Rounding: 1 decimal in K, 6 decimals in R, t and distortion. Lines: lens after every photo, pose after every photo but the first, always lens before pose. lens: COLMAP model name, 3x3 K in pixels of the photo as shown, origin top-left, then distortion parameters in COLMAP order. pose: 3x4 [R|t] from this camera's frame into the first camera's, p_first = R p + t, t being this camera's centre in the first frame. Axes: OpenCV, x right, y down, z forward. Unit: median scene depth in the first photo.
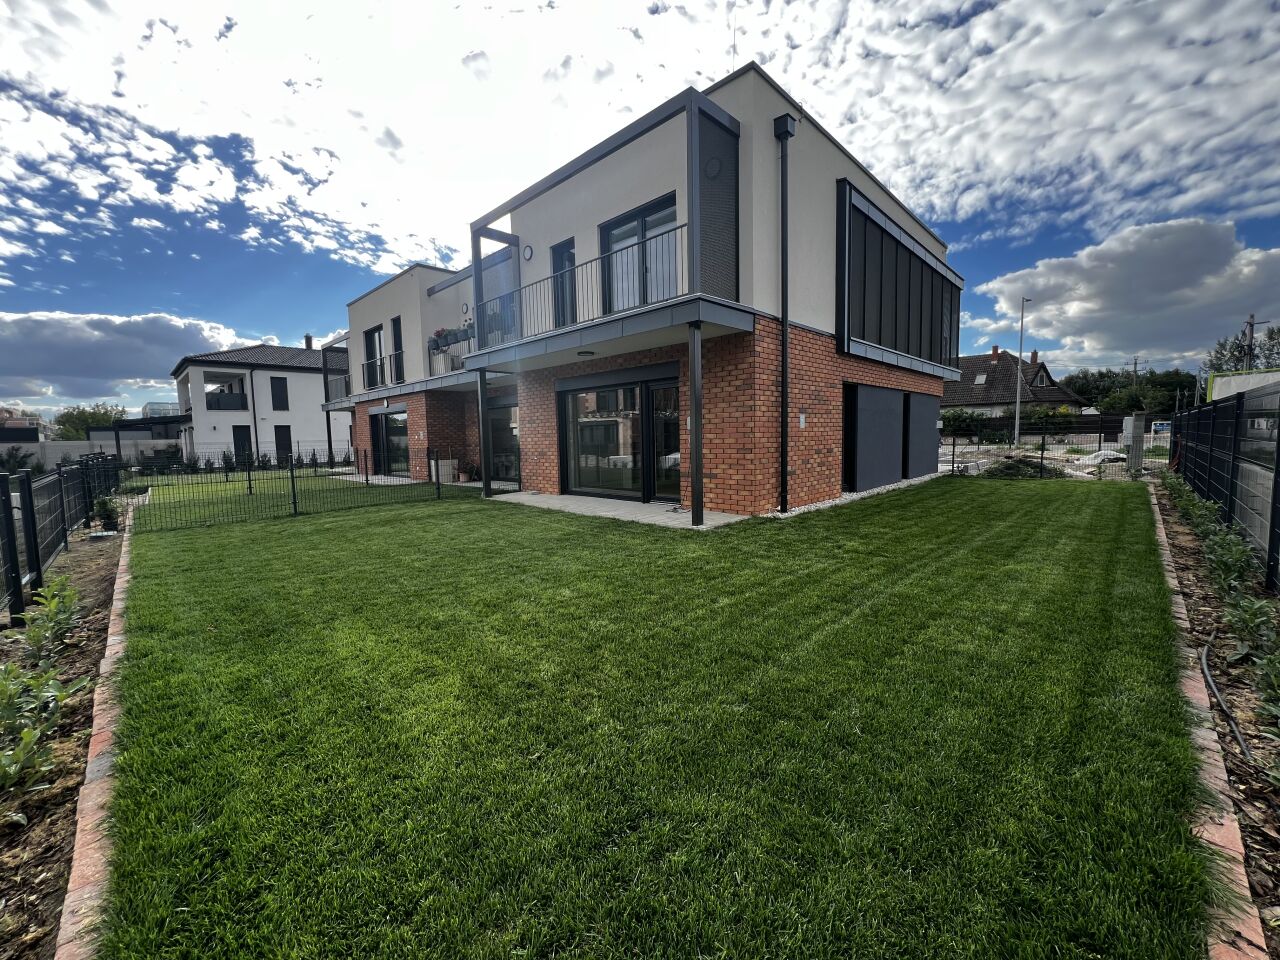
lens RADIAL K [[511.6, 0, 671.8], [0, 511.6, 477.0], [0, 0, 1]] dist [0.002034, 0.000072]
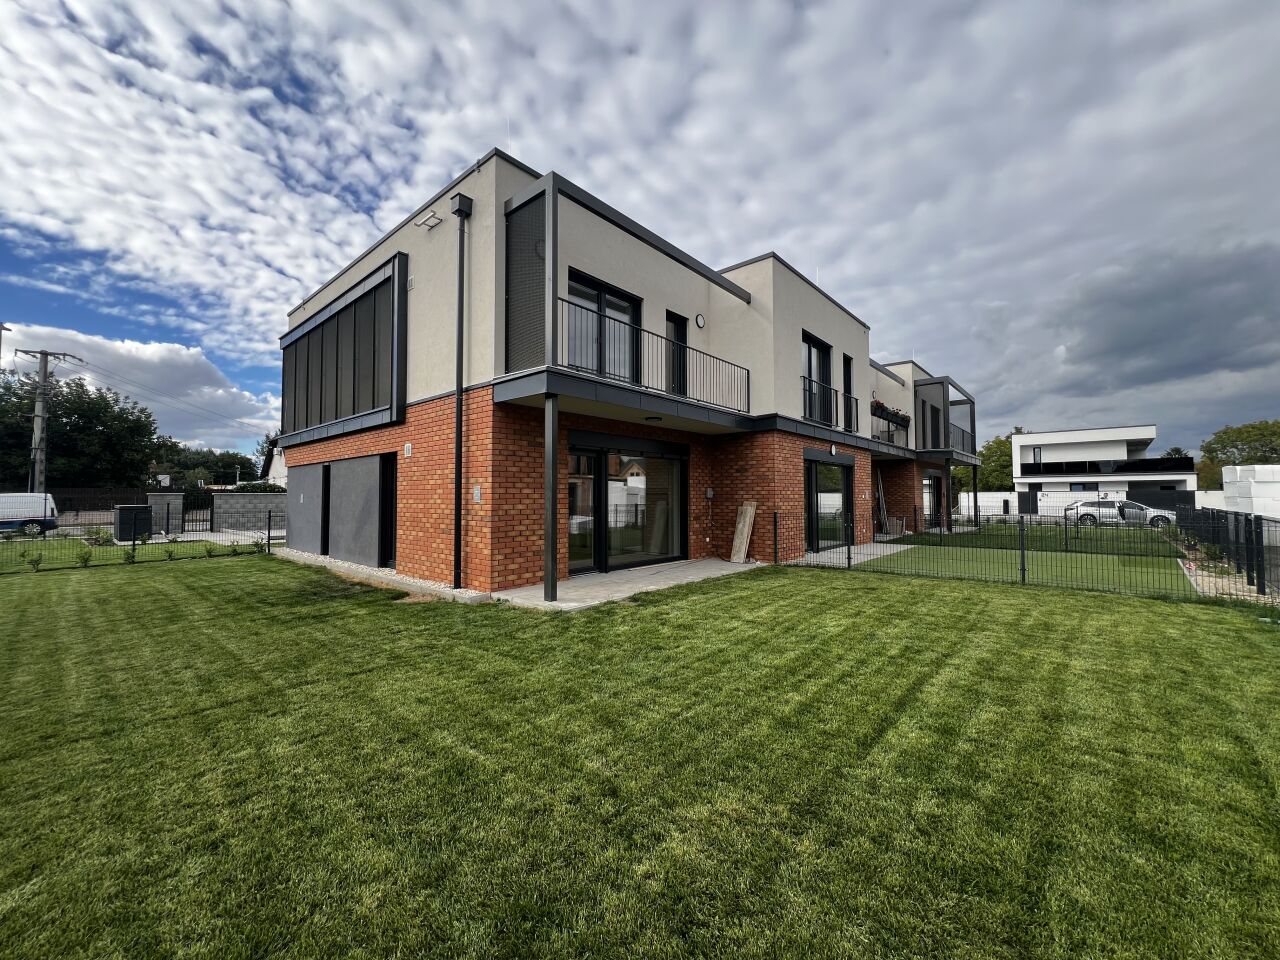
lens RADIAL K [[512.6, 0, 640.0], [0, 512.6, 480.0], [0, 0, 1]] dist [0.000236, -0.000027]
pose [[-0.011413, 0.061297, 0.998054, -0.664031], [0.080236, 0.994957, -0.060189, -0.040346], [-0.996711, 0.079393, -0.016274, 0.608668]]
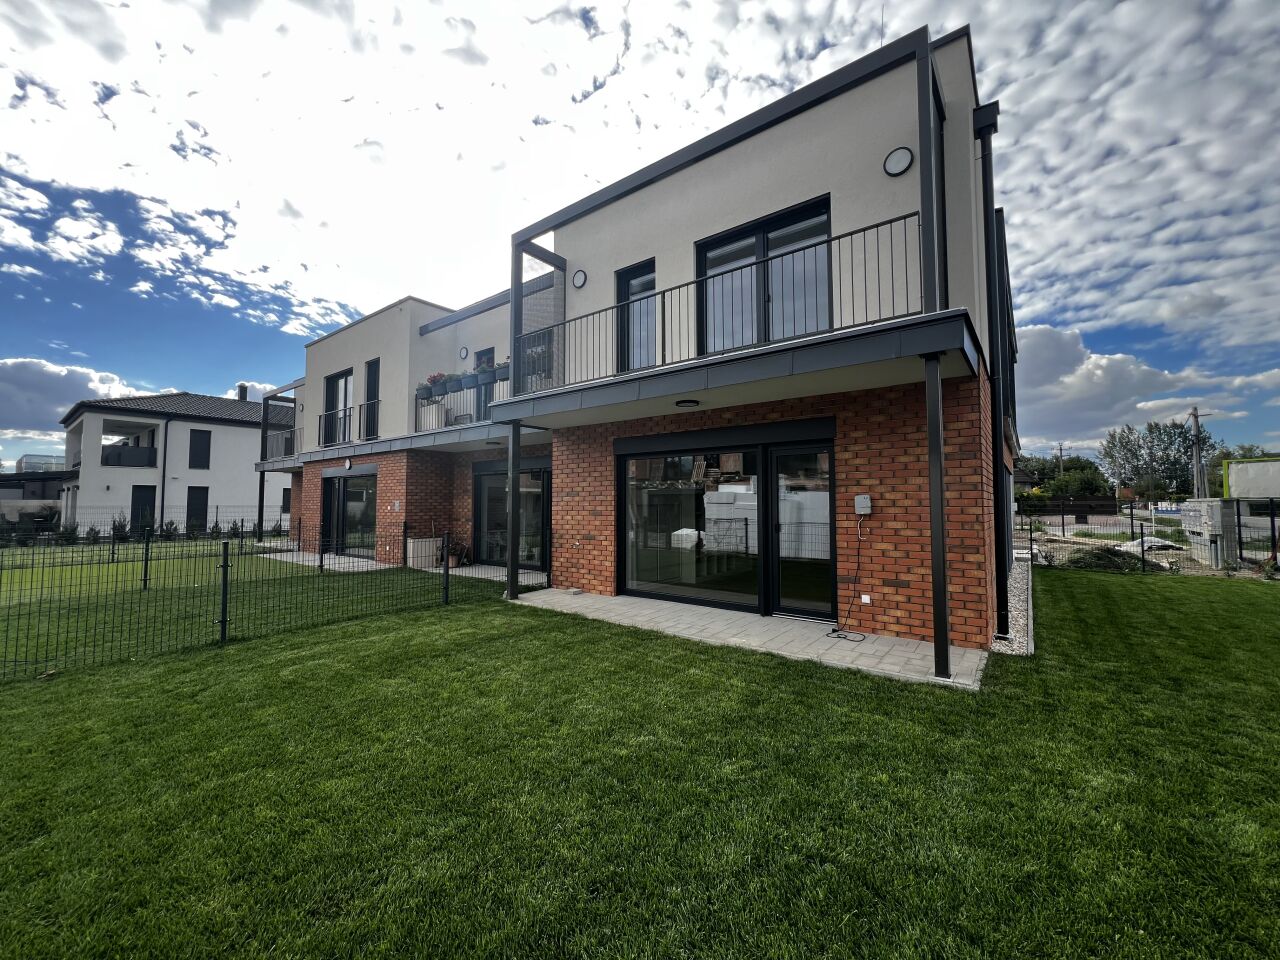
lens RADIAL K [[511.3, 0, 640.0], [0, 511.3, 480.0], [0, 0, 1]] dist [0.012553, 0.000478]
pose [[0.996925, 0.027915, 0.073217, -0.178792], [-0.018096, 0.991153, -0.131482, -0.024148], [-0.076240, 0.129753, 0.988611, 0.192960]]
